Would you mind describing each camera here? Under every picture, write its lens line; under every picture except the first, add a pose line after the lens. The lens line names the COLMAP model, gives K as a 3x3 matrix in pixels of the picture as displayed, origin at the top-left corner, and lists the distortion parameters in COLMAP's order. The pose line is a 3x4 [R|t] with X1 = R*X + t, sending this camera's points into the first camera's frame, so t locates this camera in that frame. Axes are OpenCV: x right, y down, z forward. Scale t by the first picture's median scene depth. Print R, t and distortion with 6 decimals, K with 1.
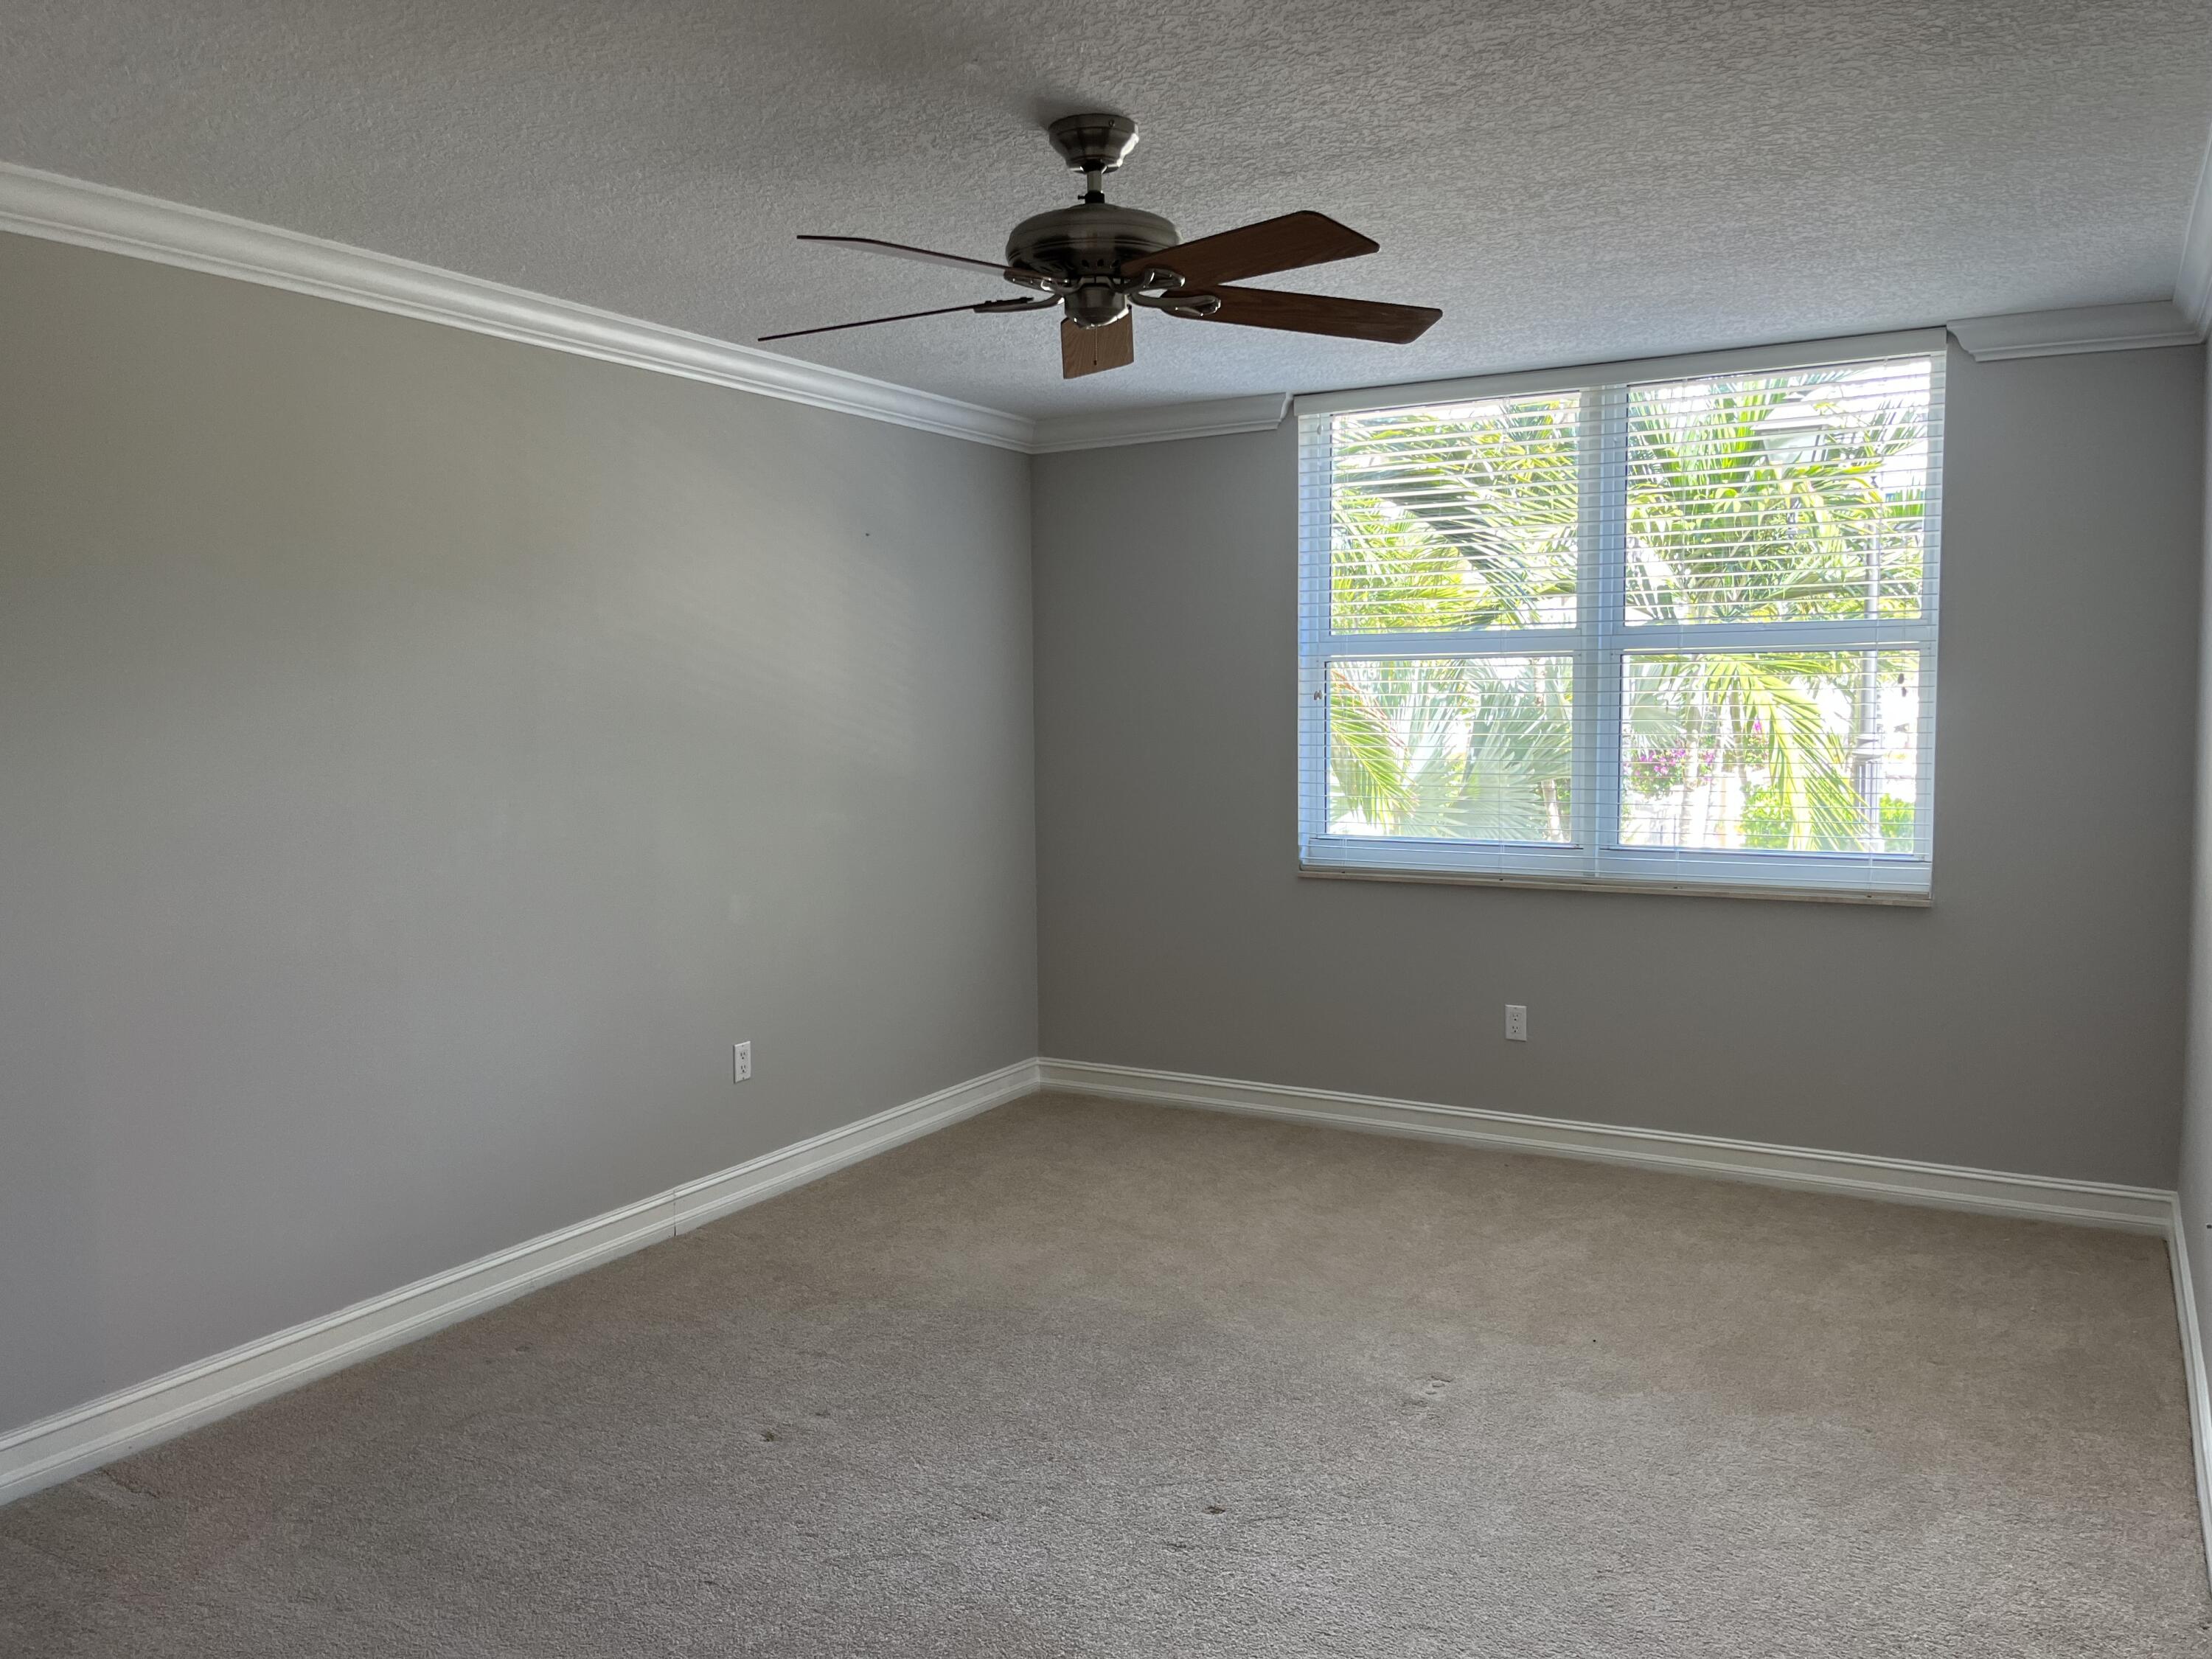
lens RADIAL K [[1688.6, 0, 1096.9], [0, 1688.6, 789.7], [0, 0, 1]] dist [0.065054, -0.098007]
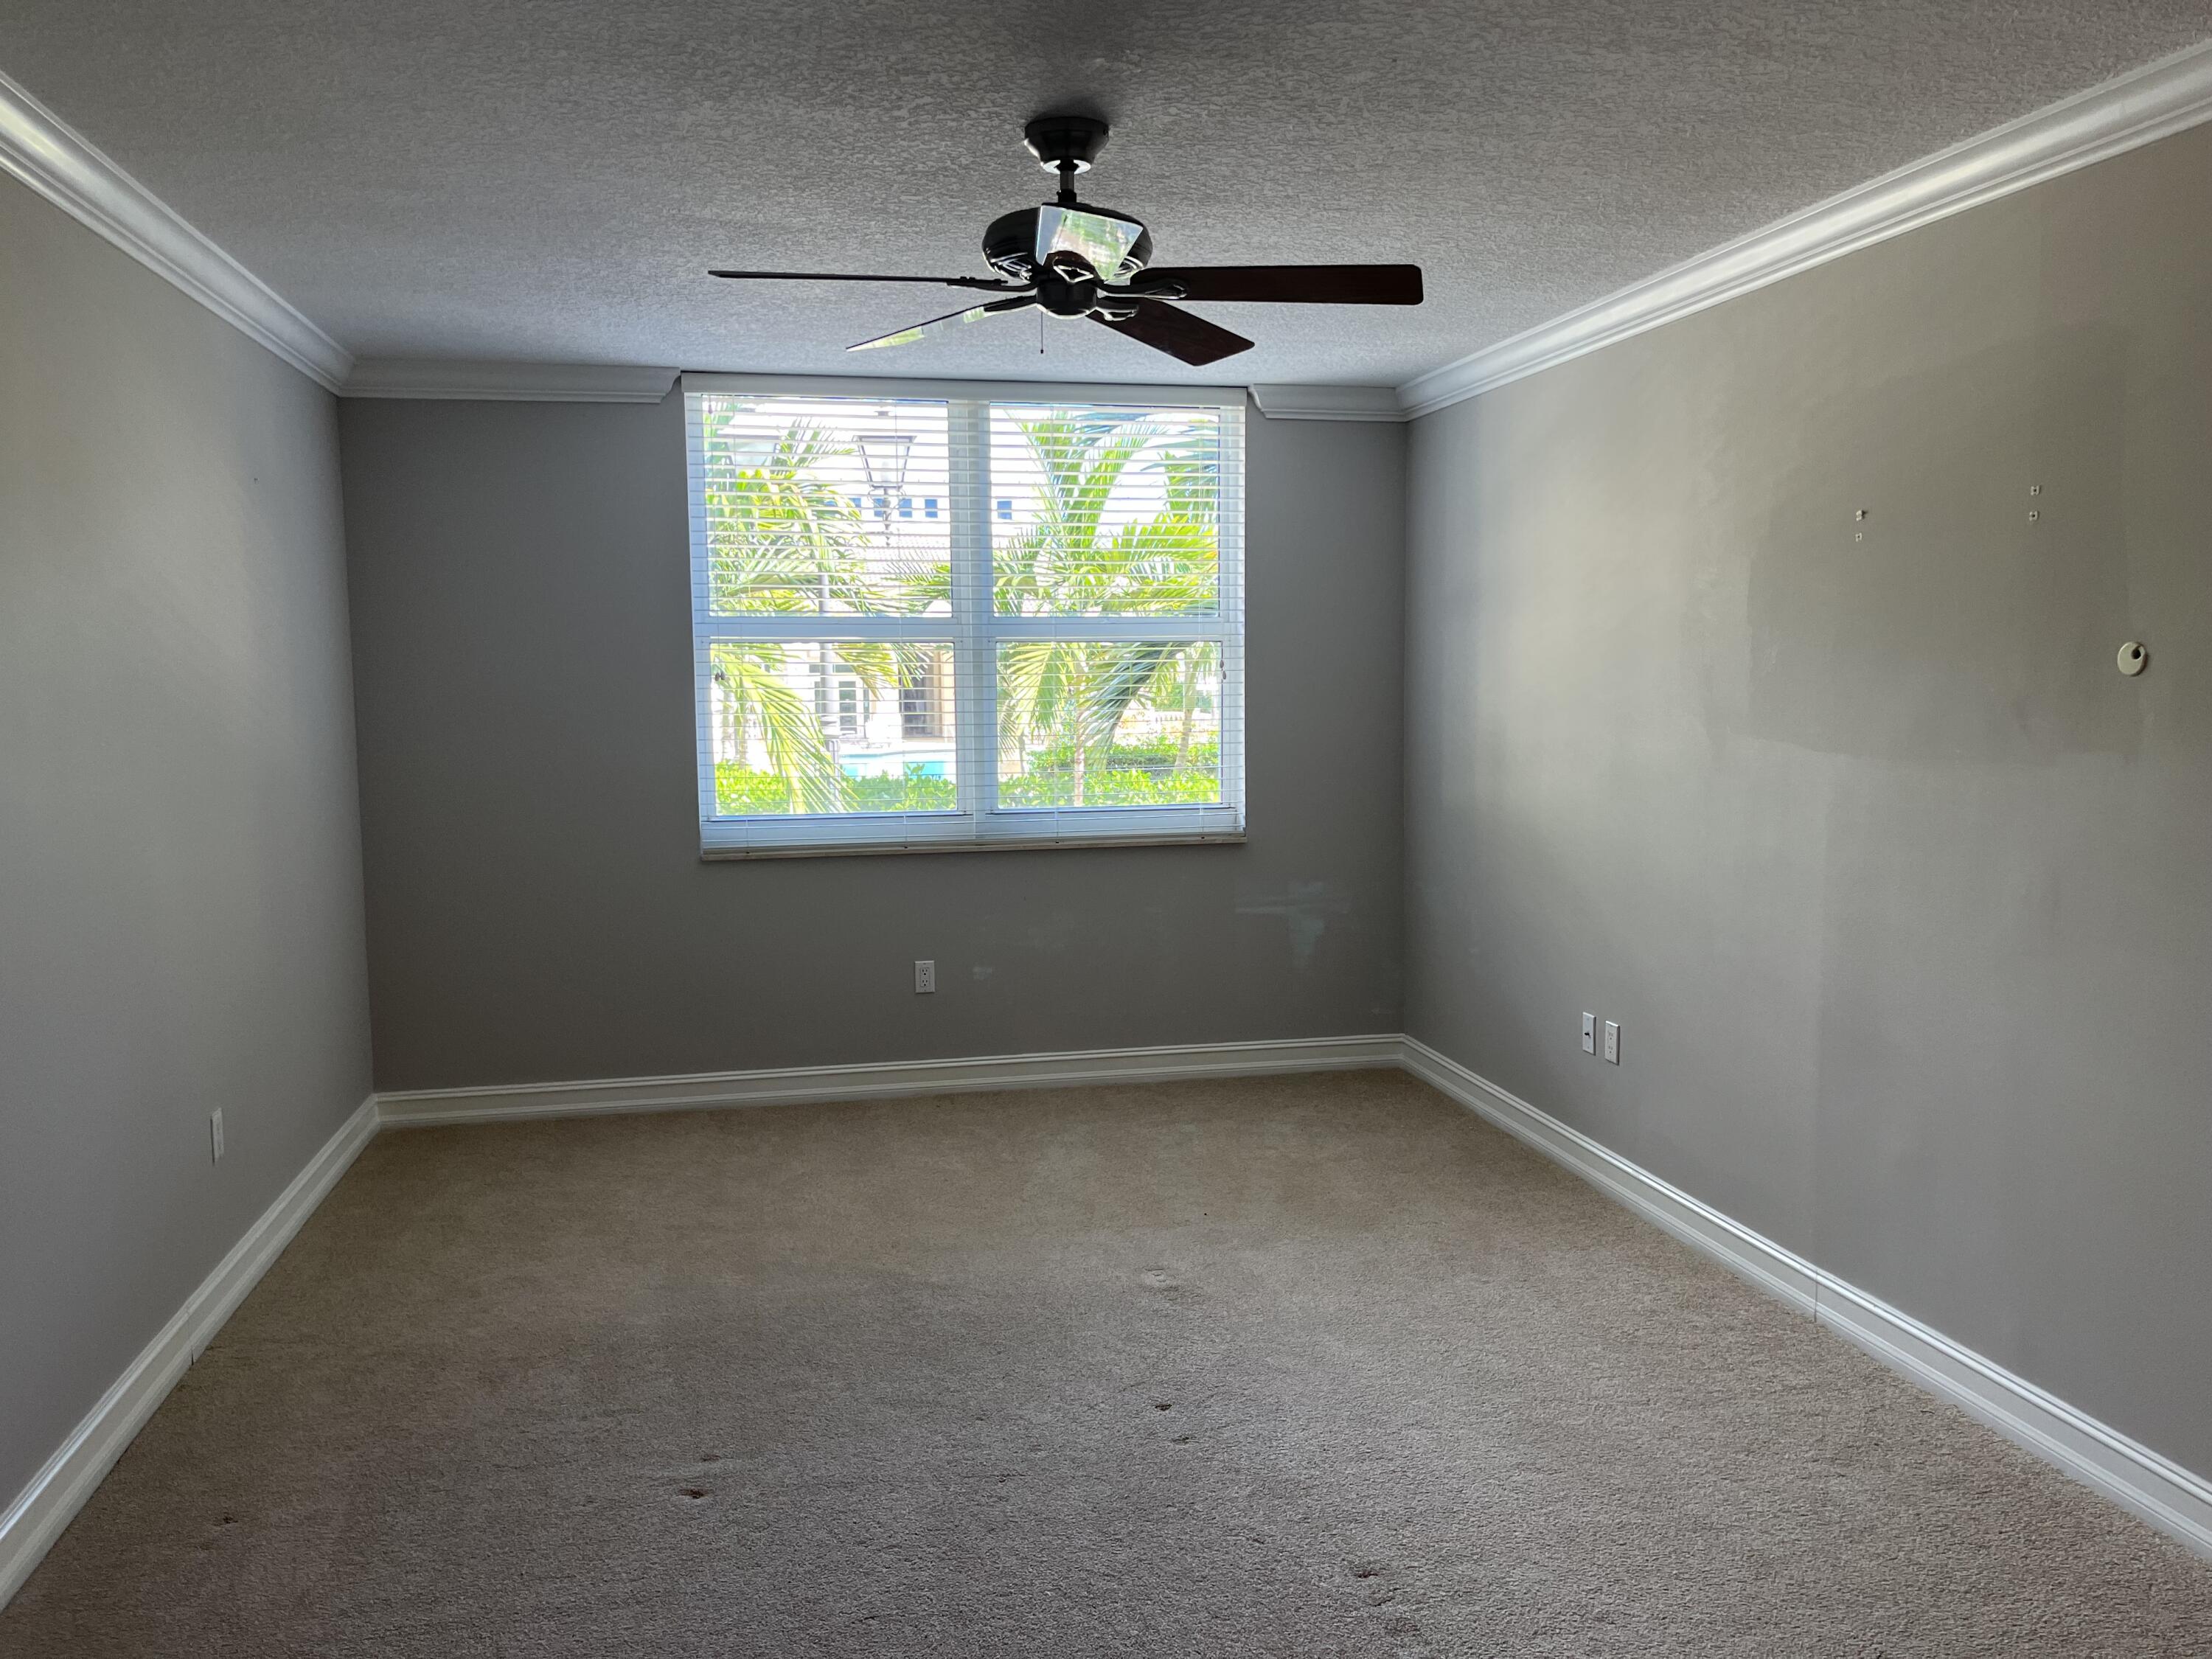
lens RADIAL K [[1688.6, 0, 1096.9], [0, 1688.6, 789.7], [0, 0, 1]] dist [0.065054, -0.098007]
pose [[0.743191, -0.044156, 0.667620, -0.417779], [0.040060, 0.998966, 0.021476, -0.001963], [-0.667879, 0.010784, 0.744192, 0.123440]]
